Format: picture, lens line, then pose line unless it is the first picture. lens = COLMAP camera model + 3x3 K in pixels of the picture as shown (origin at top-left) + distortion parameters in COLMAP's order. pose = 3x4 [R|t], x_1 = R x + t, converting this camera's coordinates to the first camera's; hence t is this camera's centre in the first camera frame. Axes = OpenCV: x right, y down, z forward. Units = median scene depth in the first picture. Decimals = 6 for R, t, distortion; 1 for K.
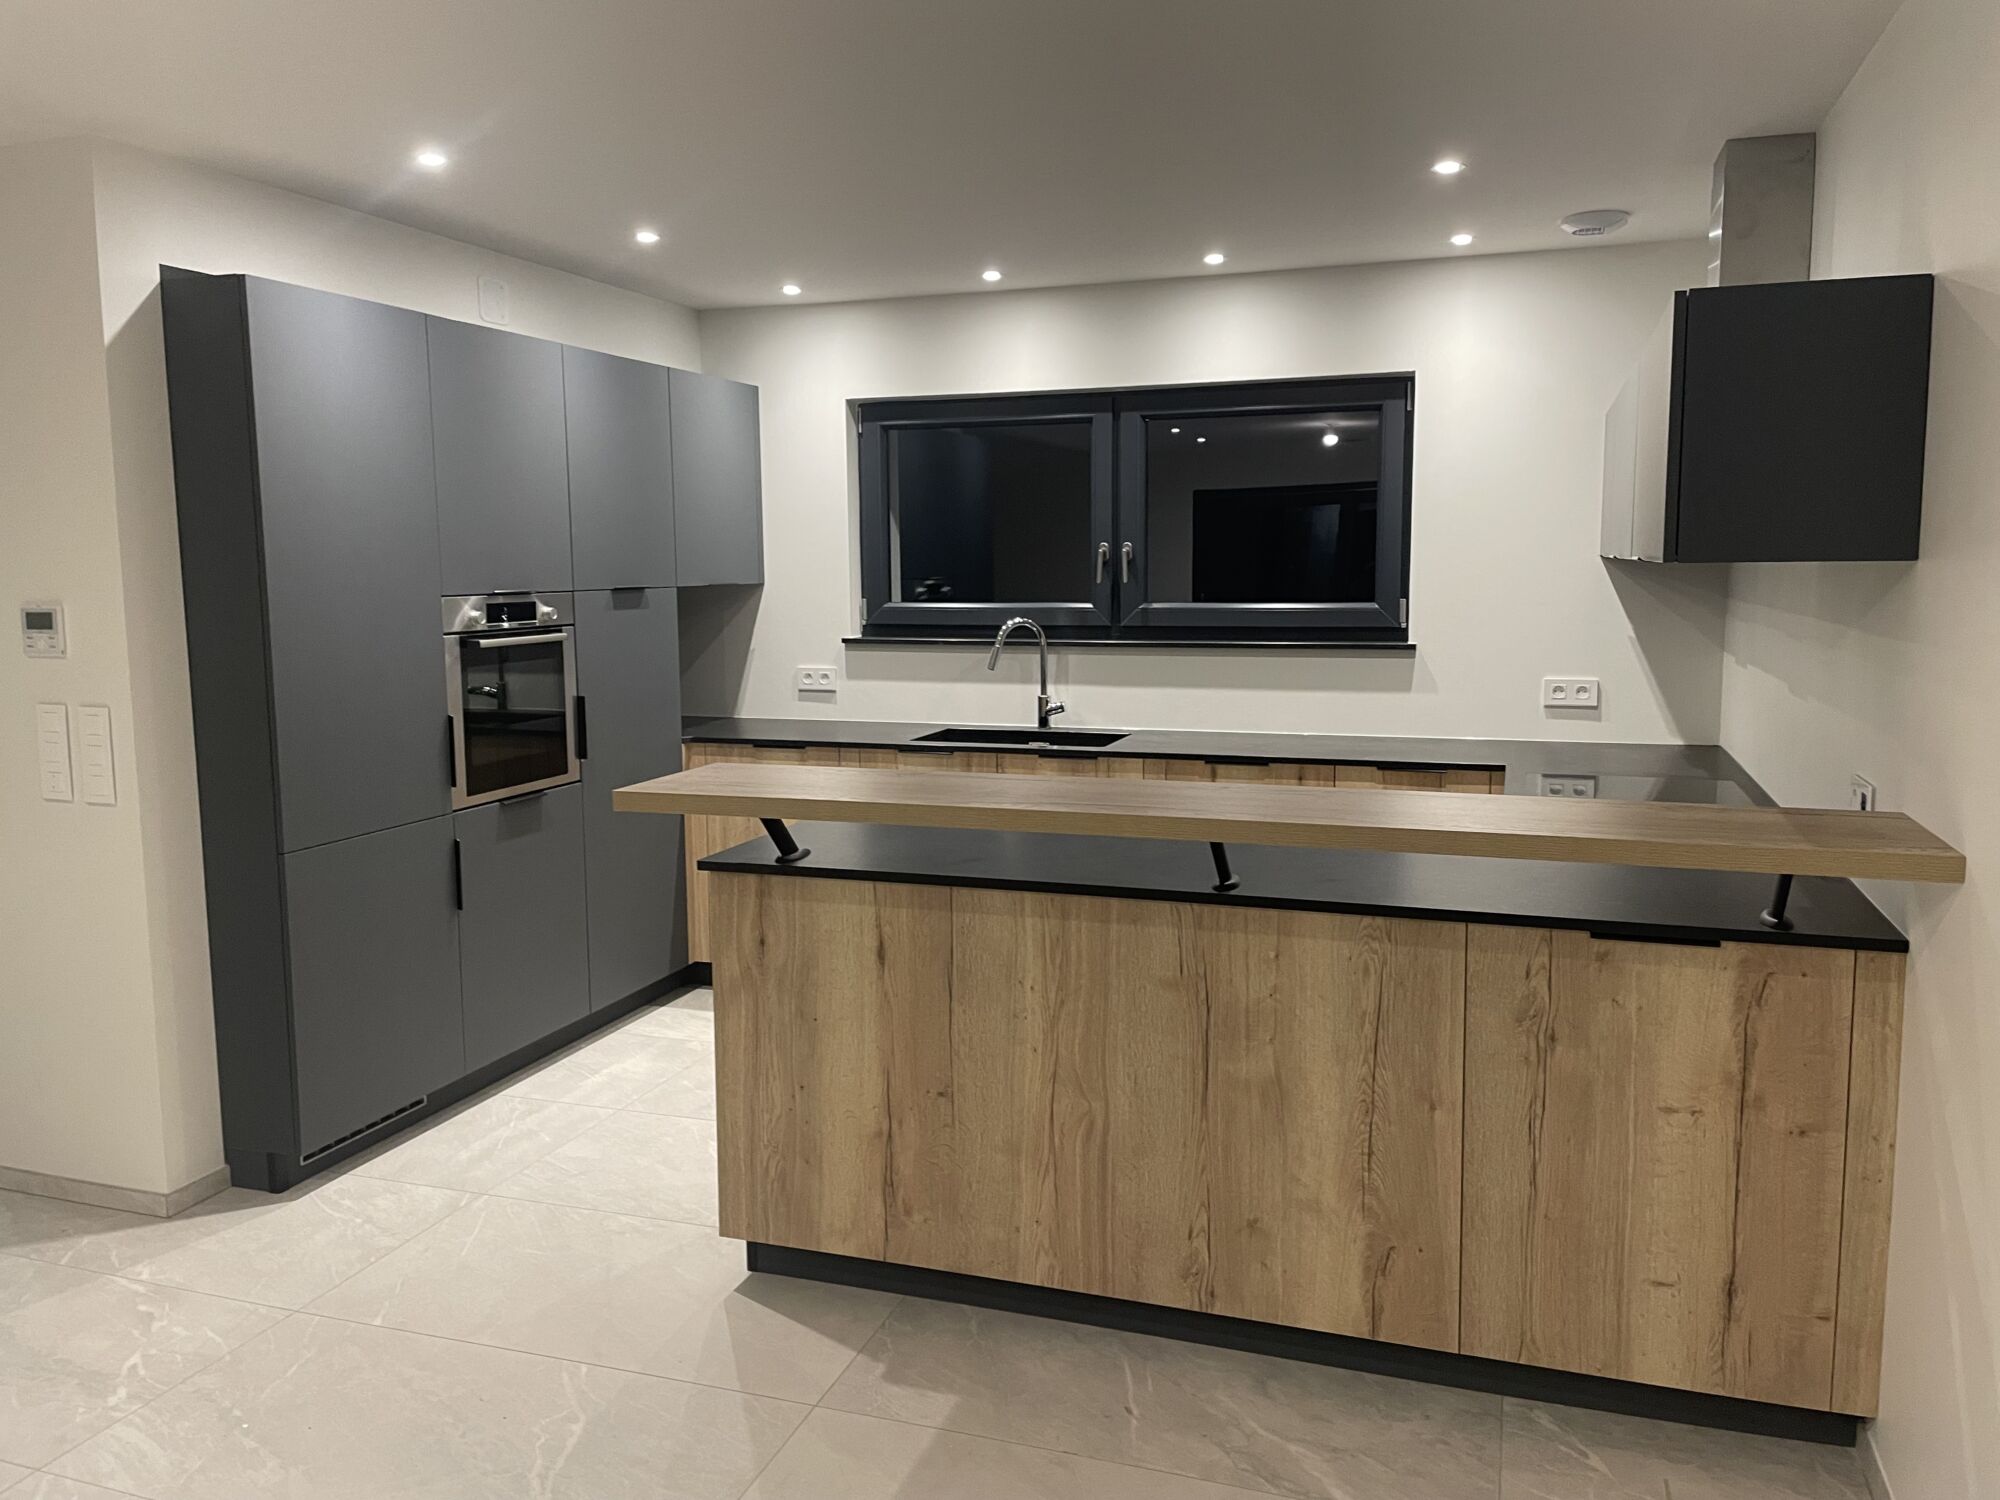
lens RADIAL K [[1509.8, 0, 1002.8], [0, 1509.8, 734.8], [0, 0, 1]] dist [0.098323, -0.129581]
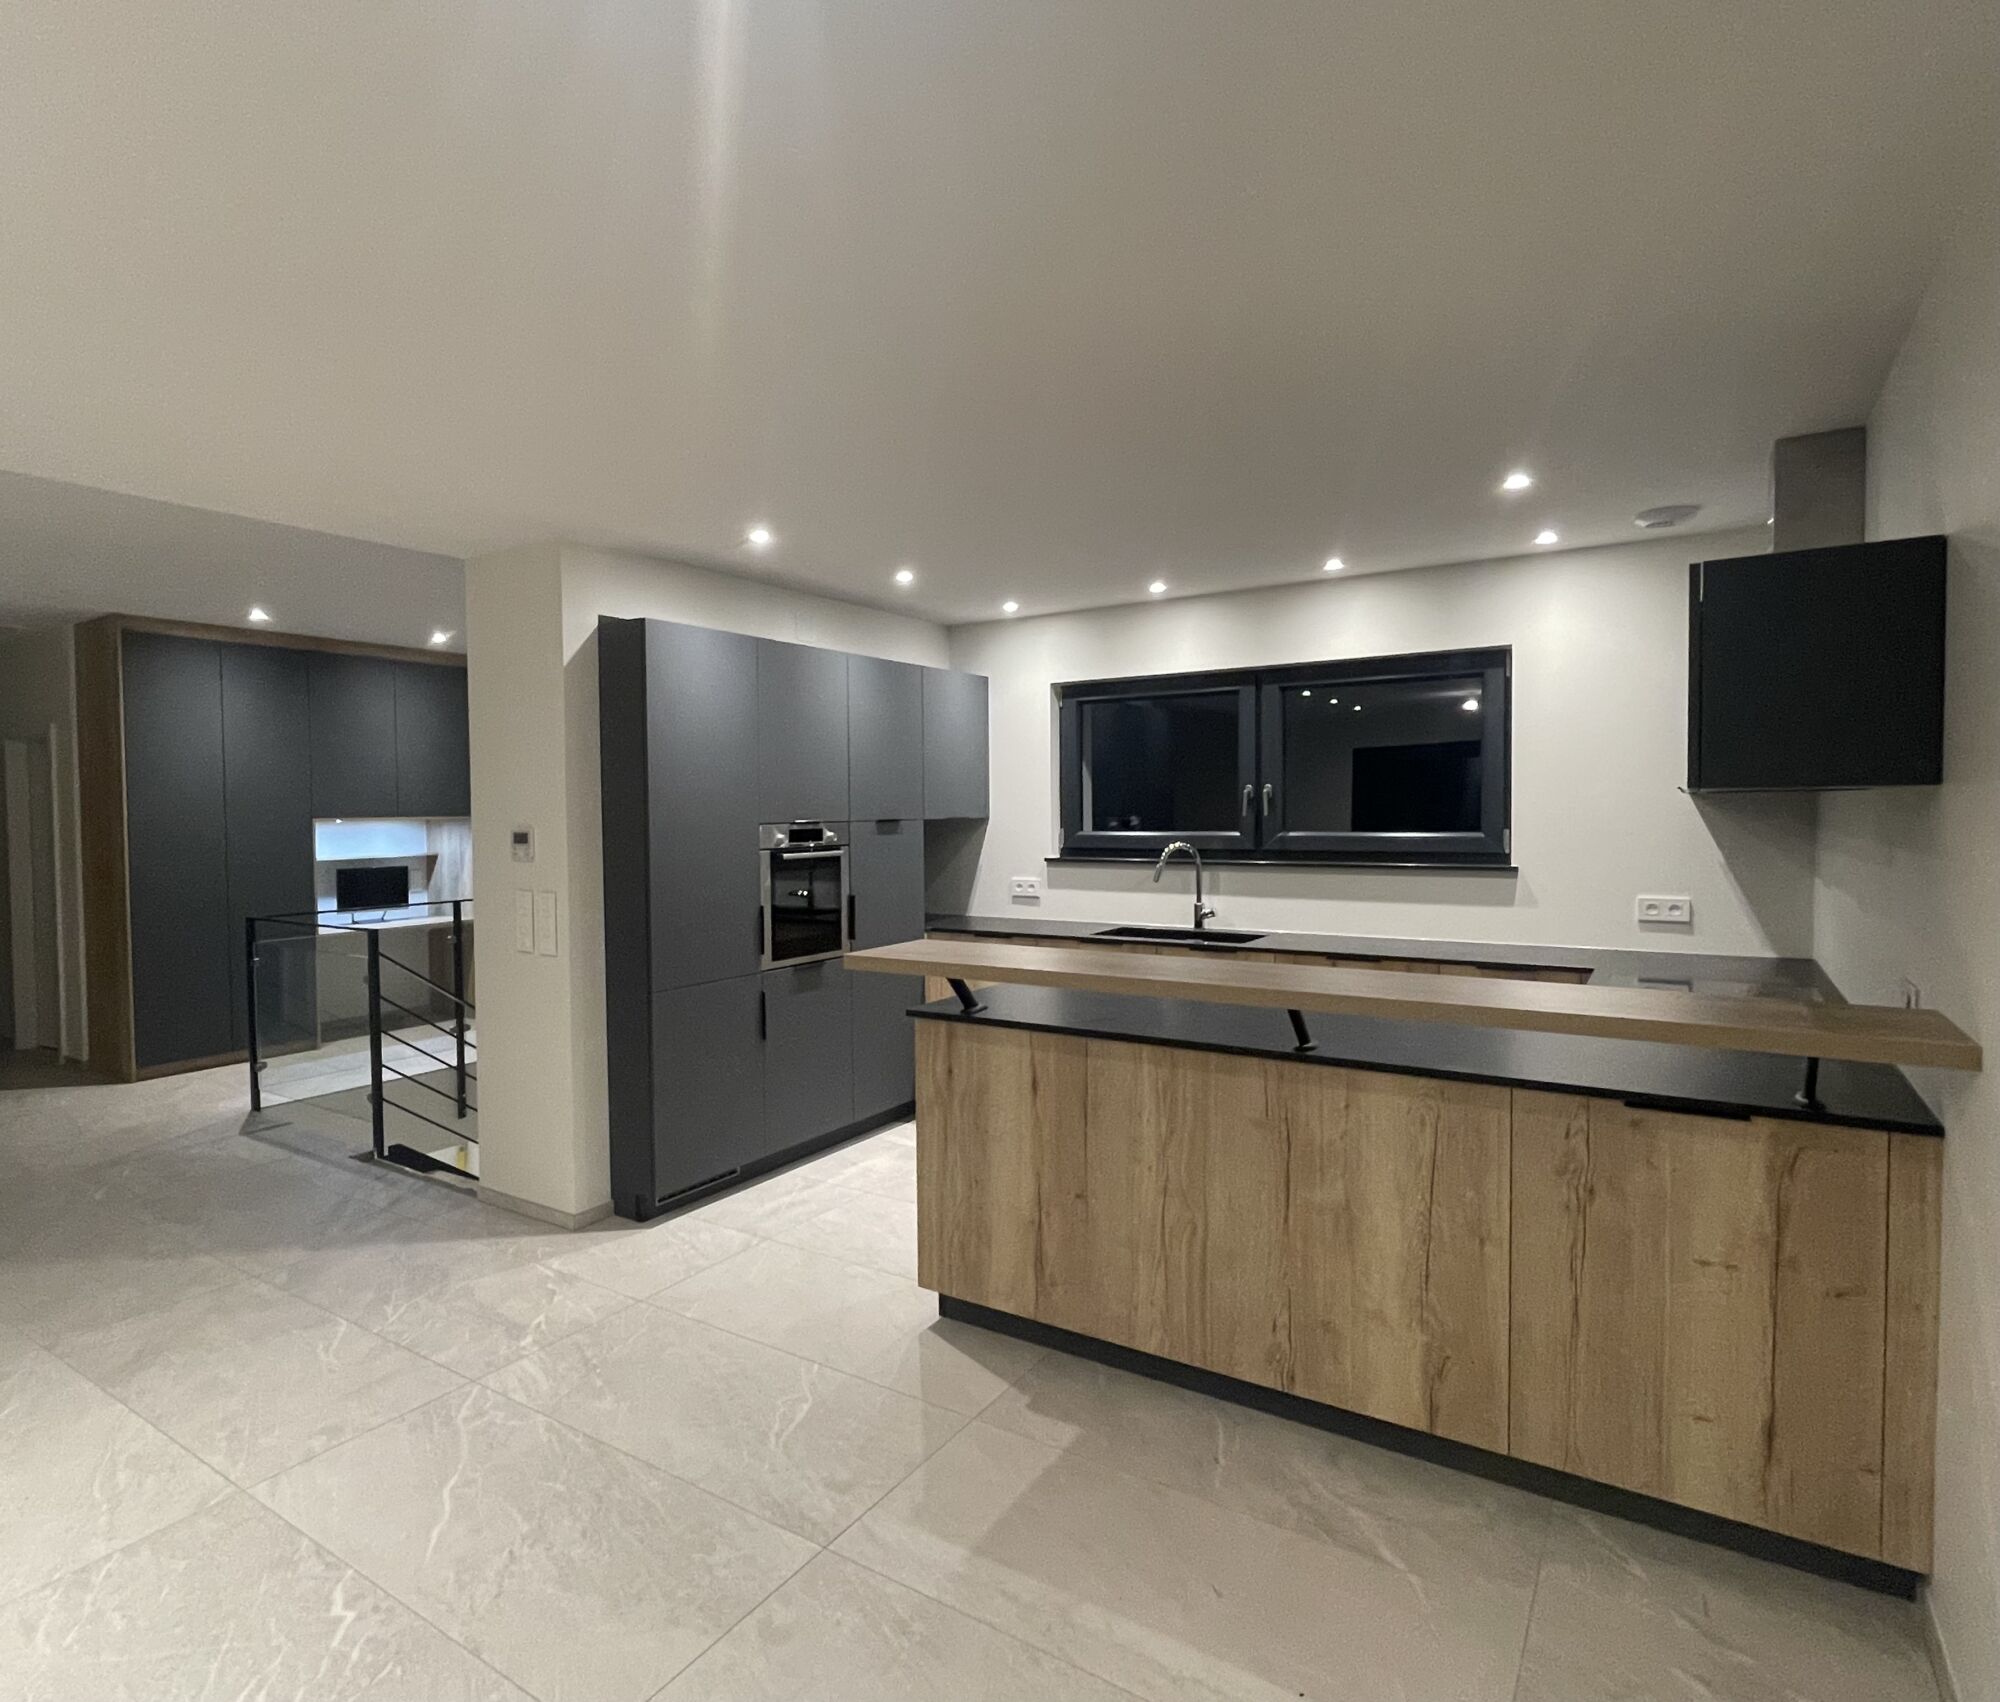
lens RADIAL K [[1208.6, 0, 999.6], [0, 1208.6, 884.0], [0, 0, 1]] dist [-0.002187, 0.001506]
pose [[0.955395, 0.007456, -0.295237, 0.197368], [-0.030473, 0.996834, -0.073439, 0.044904], [0.293755, 0.079160, 0.952597, -0.038378]]
